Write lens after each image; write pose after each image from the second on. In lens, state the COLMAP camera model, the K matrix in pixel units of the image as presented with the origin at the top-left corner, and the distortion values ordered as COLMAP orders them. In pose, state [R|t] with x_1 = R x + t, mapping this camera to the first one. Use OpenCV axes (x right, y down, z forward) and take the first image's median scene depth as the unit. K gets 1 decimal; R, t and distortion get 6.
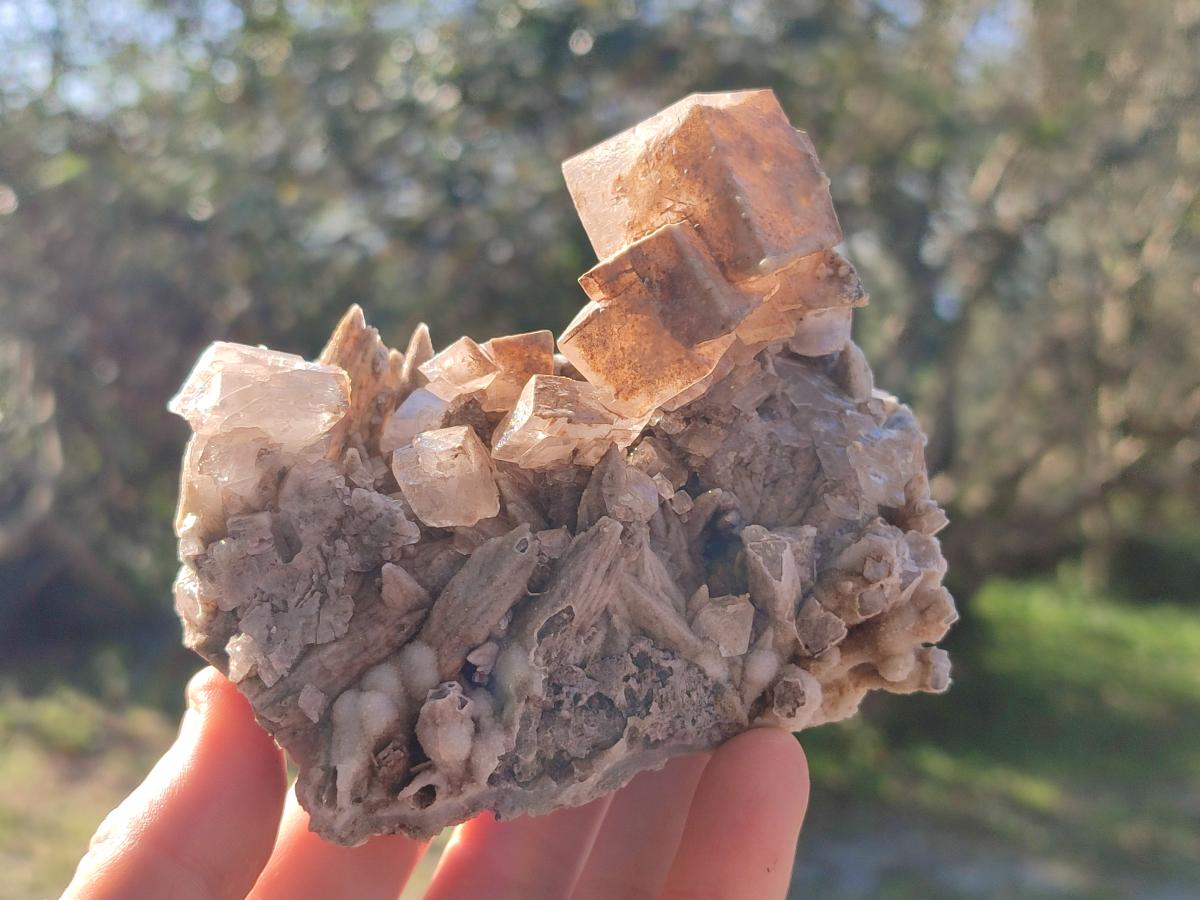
lens RADIAL K [[1855.2, 0, 590.6], [0, 1855.2, 467.3], [0, 0, 1]] dist [0.340742, -2.380956]
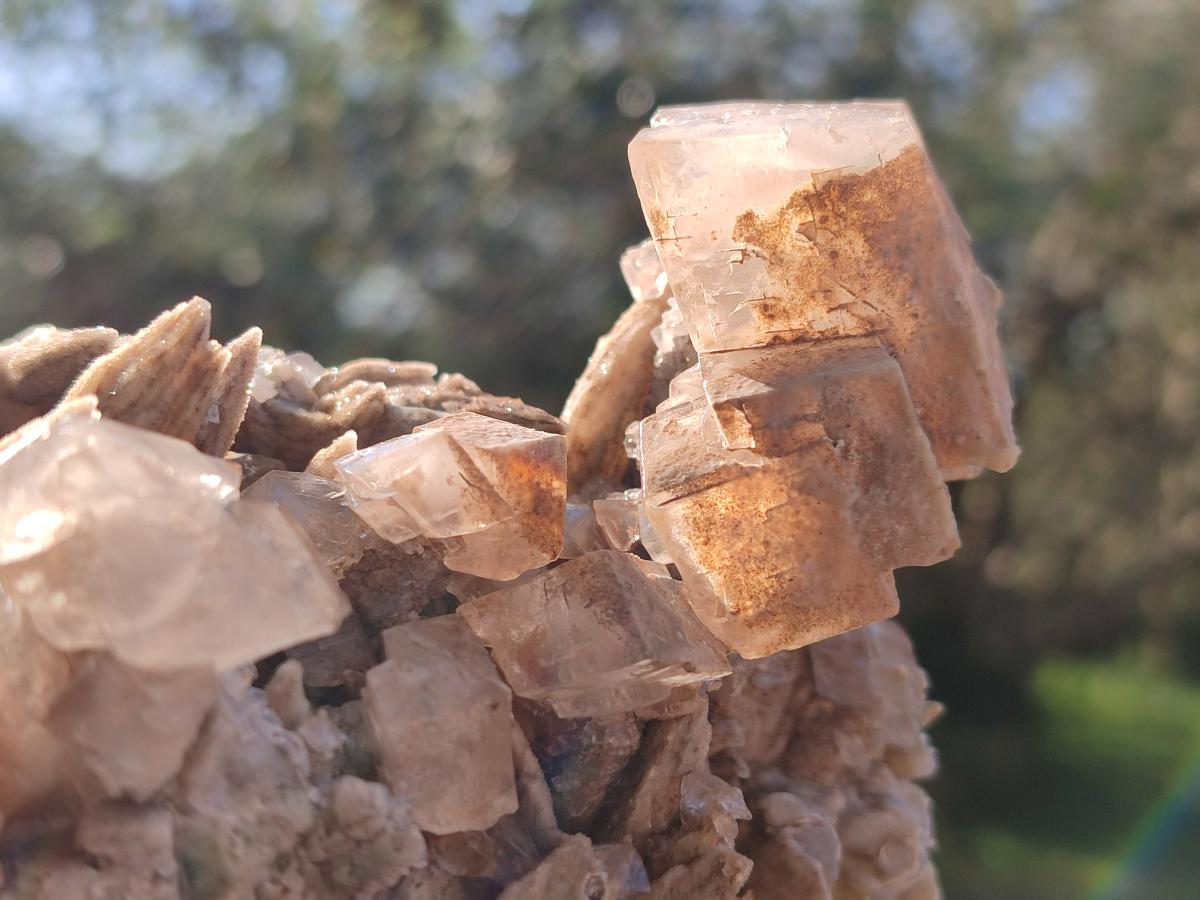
lens RADIAL K [[1855.2, 0, 590.6], [0, 1855.2, 467.3], [0, 0, 1]] dist [0.340742, -2.380956]
pose [[0.768596, 0.116392, 0.629057, -0.394973], [-0.246724, 0.961170, 0.123611, -0.144626], [-0.590243, -0.250211, 0.767468, 0.582952]]
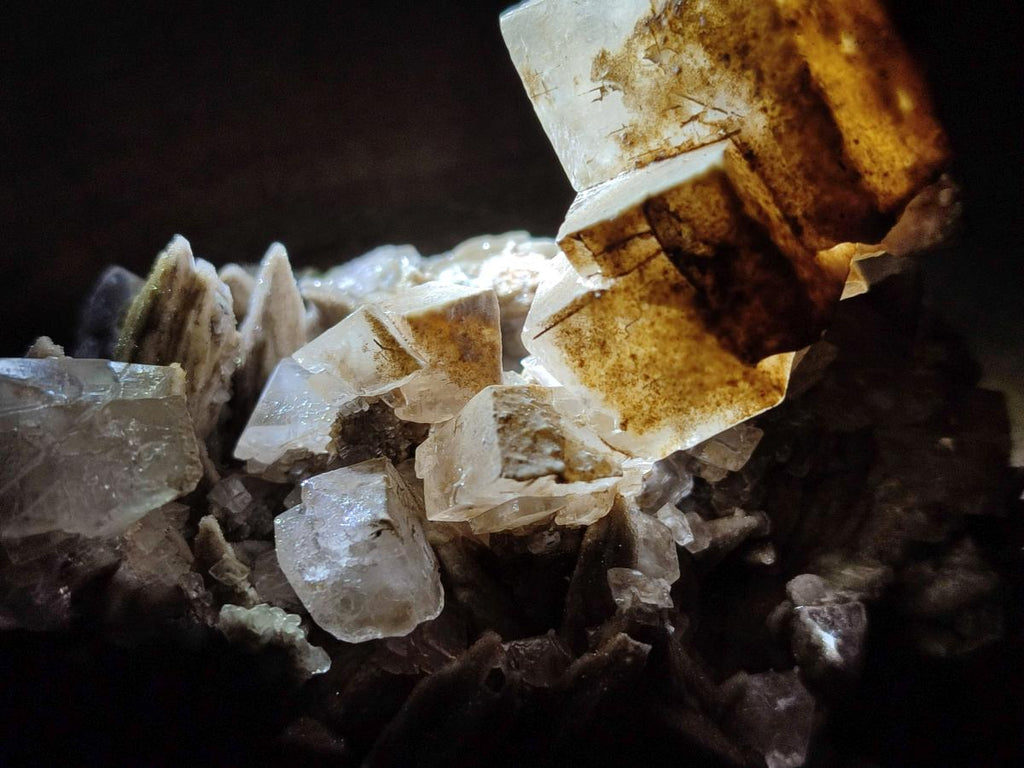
lens RADIAL K [[1583.1, 0, 504.0], [0, 1583.1, 398.7], [0, 0, 1]] dist [0.340742, -2.380956]
pose [[0.990705, -0.055464, 0.124210, -0.094079], [0.023317, 0.968828, 0.246634, -0.182886], [-0.134018, -0.241445, 0.961116, 0.478009]]
